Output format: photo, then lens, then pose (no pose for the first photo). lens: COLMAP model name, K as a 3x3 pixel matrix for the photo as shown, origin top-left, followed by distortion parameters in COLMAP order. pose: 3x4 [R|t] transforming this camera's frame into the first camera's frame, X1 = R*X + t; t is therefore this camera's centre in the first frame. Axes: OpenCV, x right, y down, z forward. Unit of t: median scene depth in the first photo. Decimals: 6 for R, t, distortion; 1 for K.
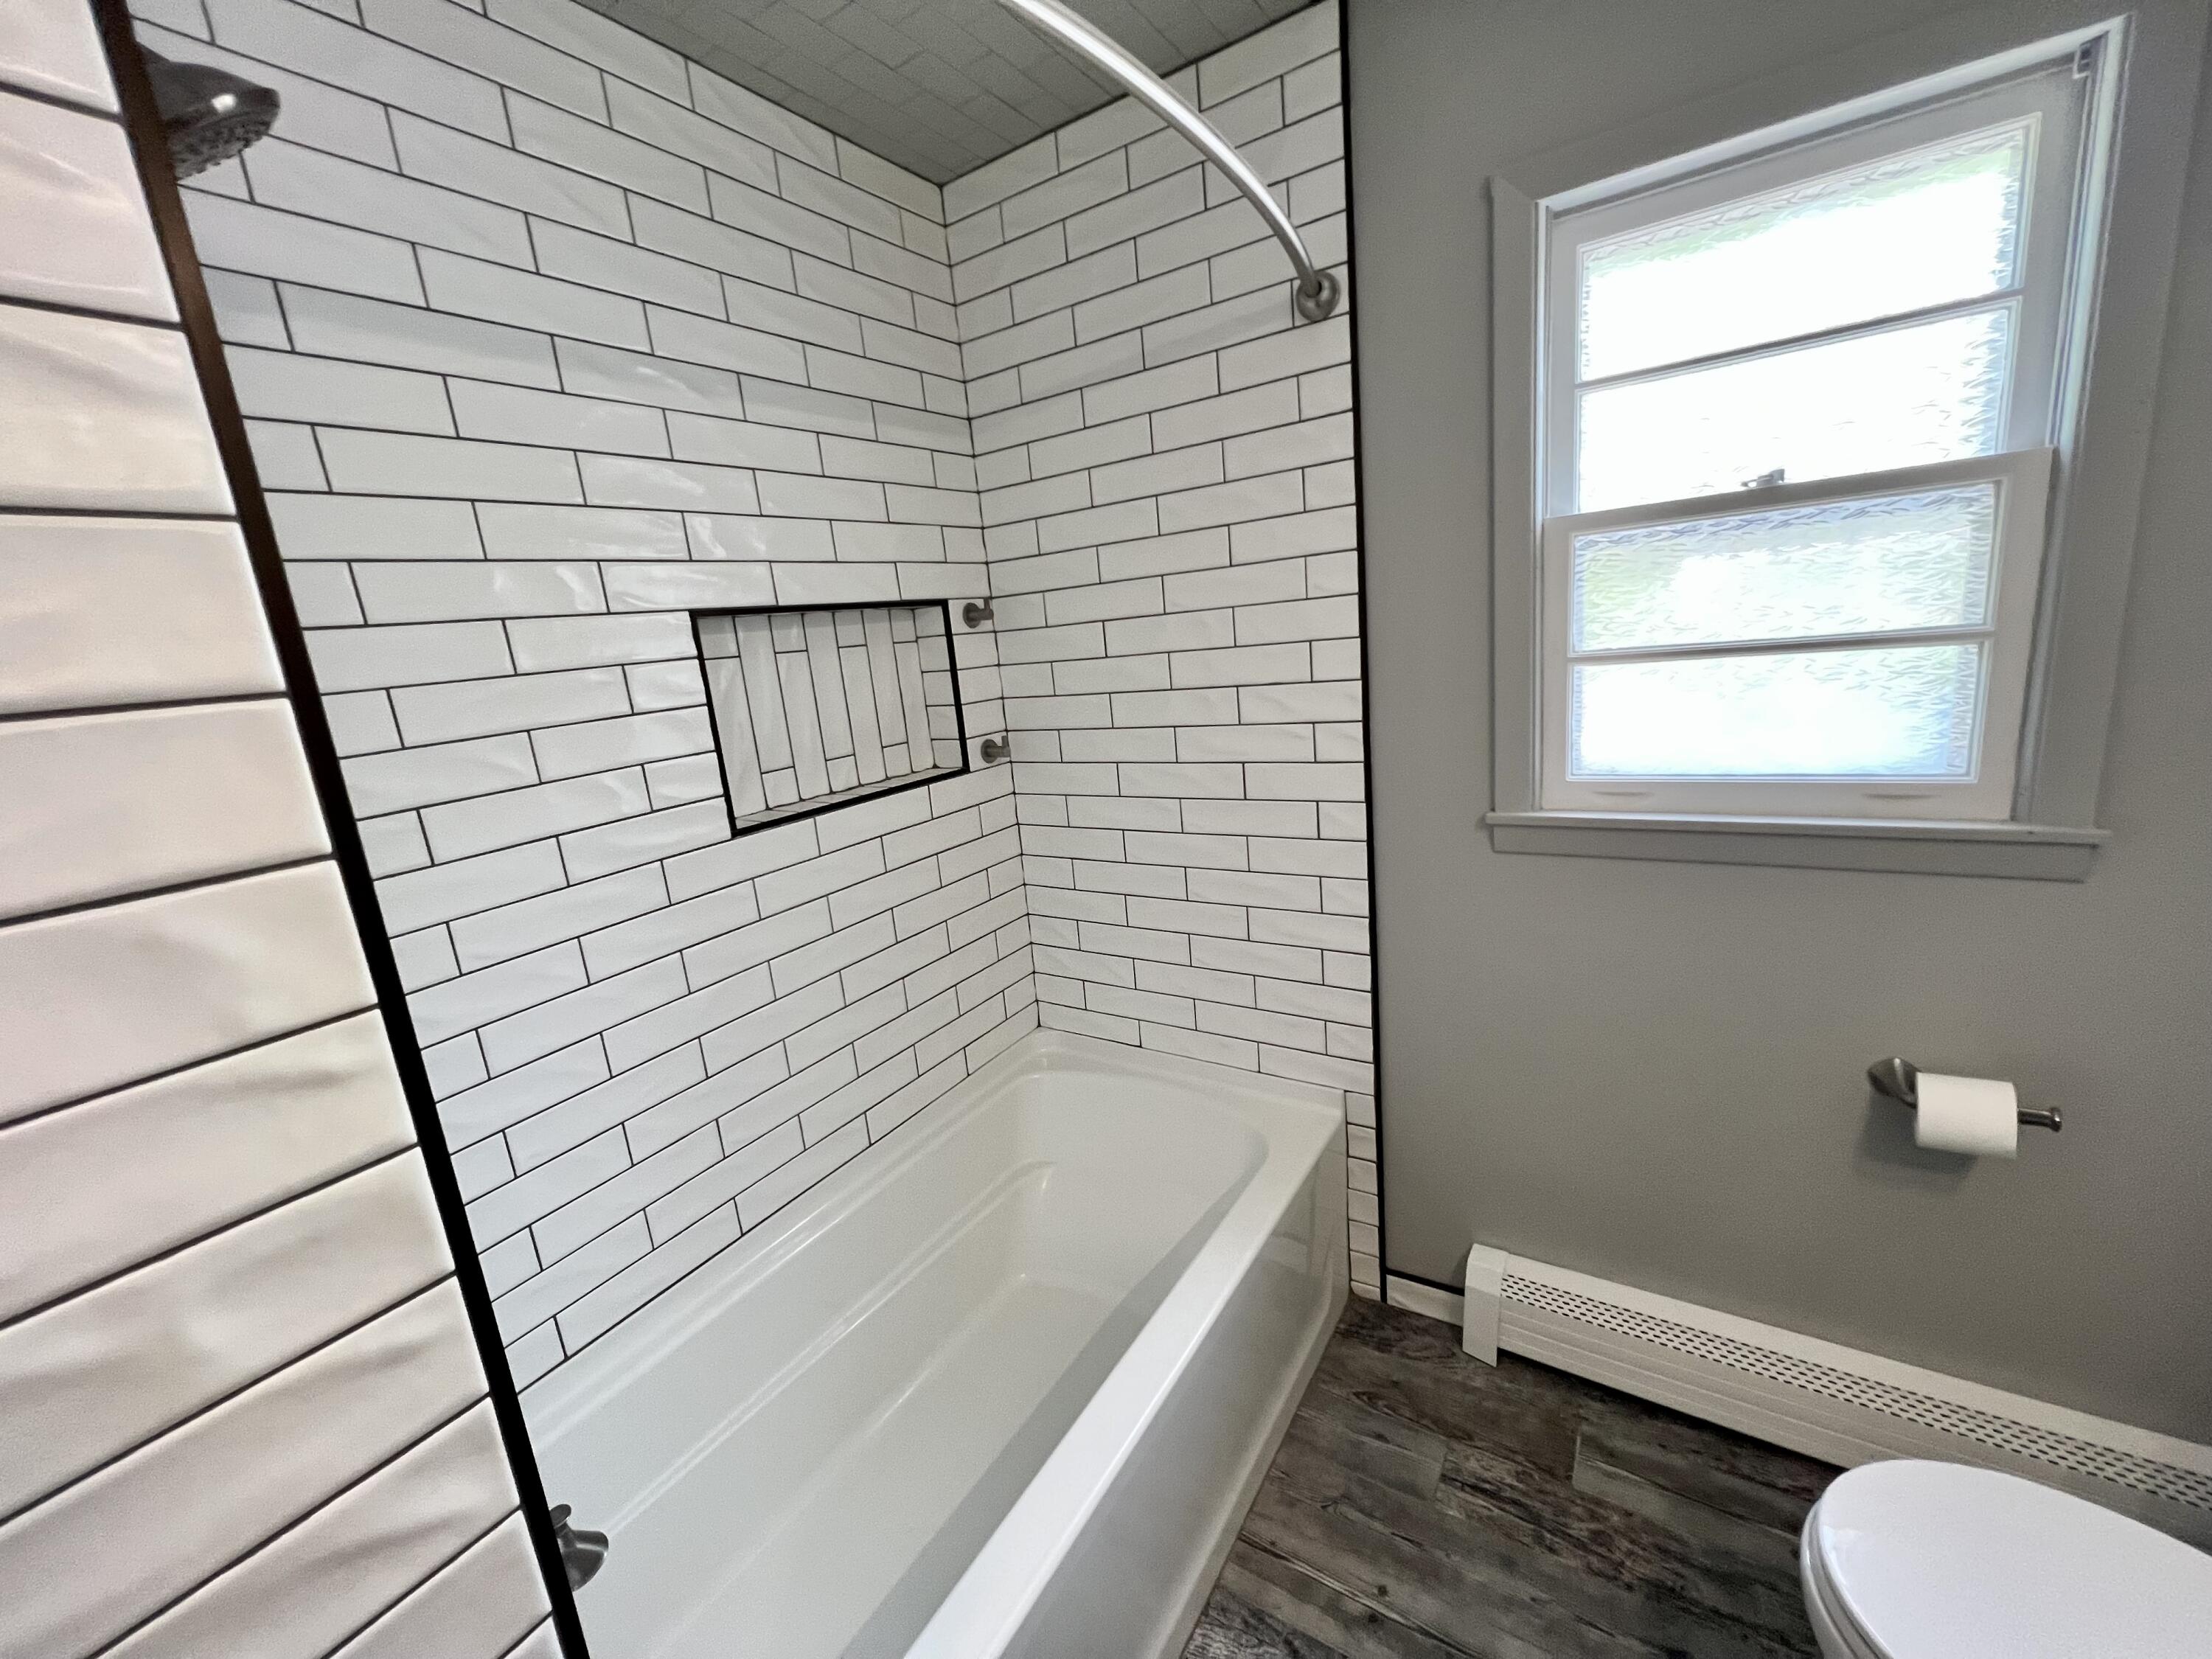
lens RADIAL K [[888.0, 0, 1098.3], [0, 888.0, 821.4], [0, 0, 1]] dist [-0.001198, -0.000047]
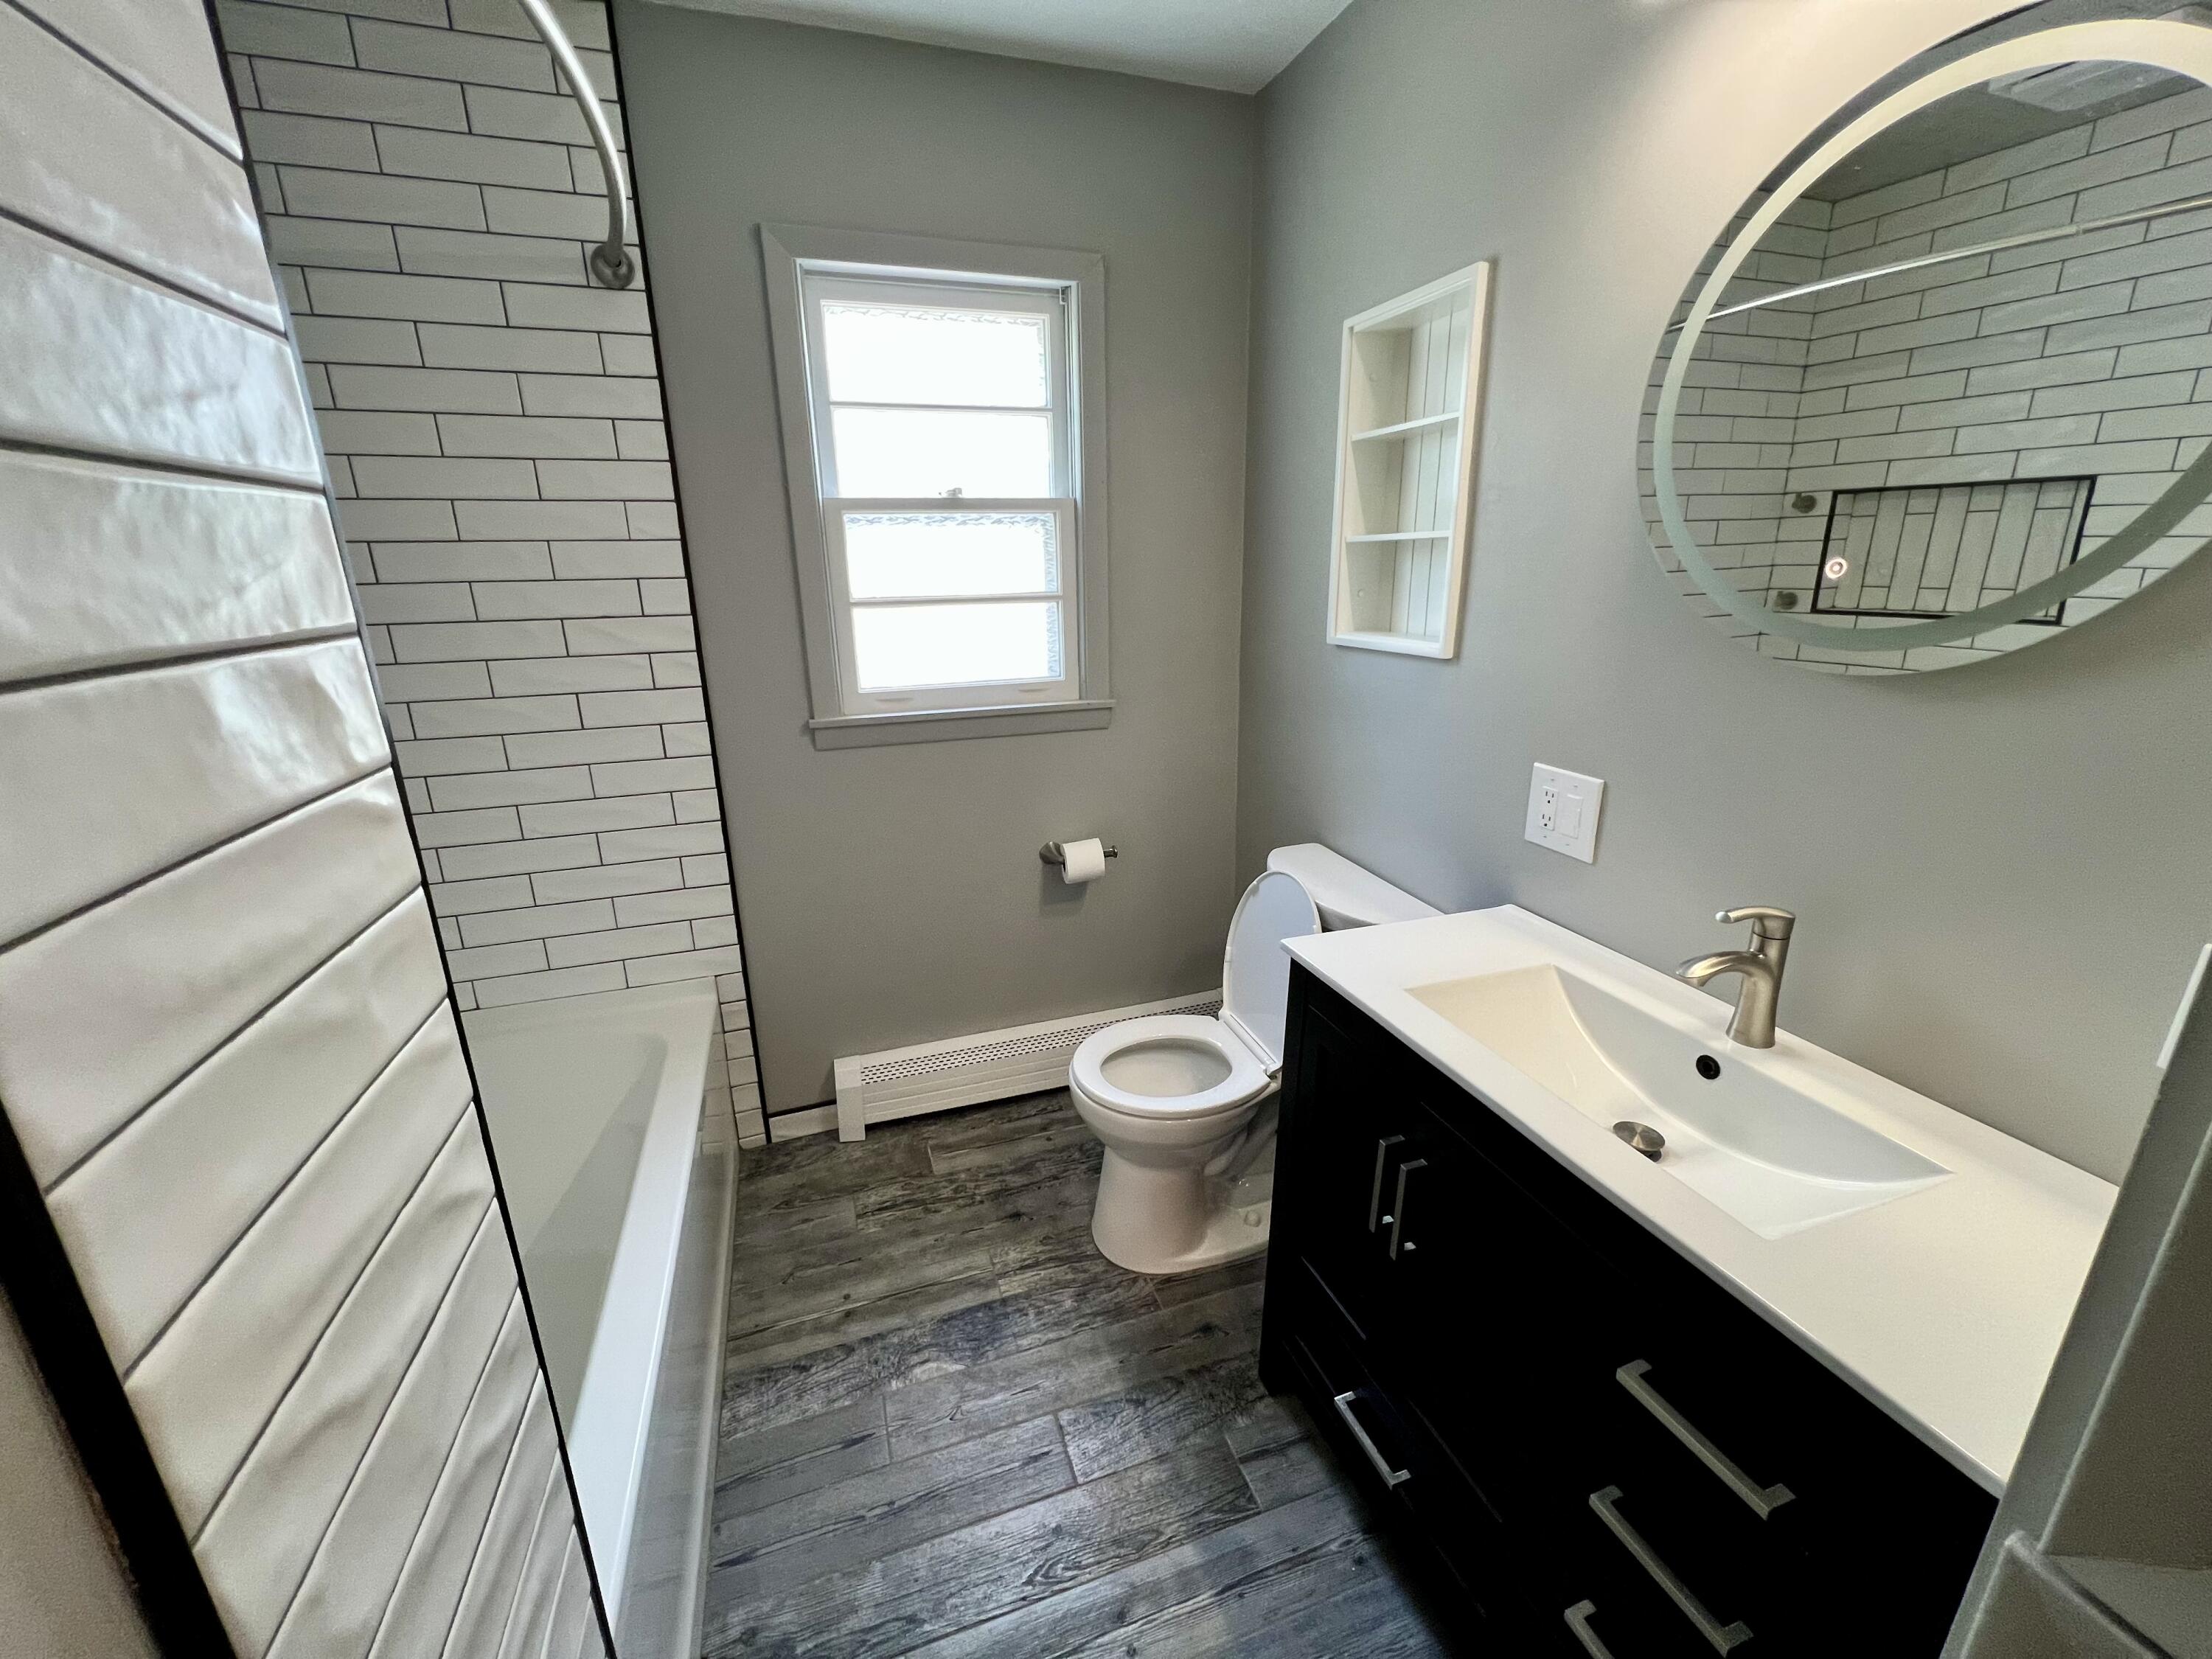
lens RADIAL K [[888.0, 0, 1106.8], [0, 888.0, 823.9], [0, 0, 1]] dist [-0.001198, -0.000047]
pose [[0.610041, -0.142653, 0.779423, -0.350461], [0.122846, 0.988794, 0.084823, 0.088001], [-0.782789, 0.044004, 0.620729, -0.155569]]
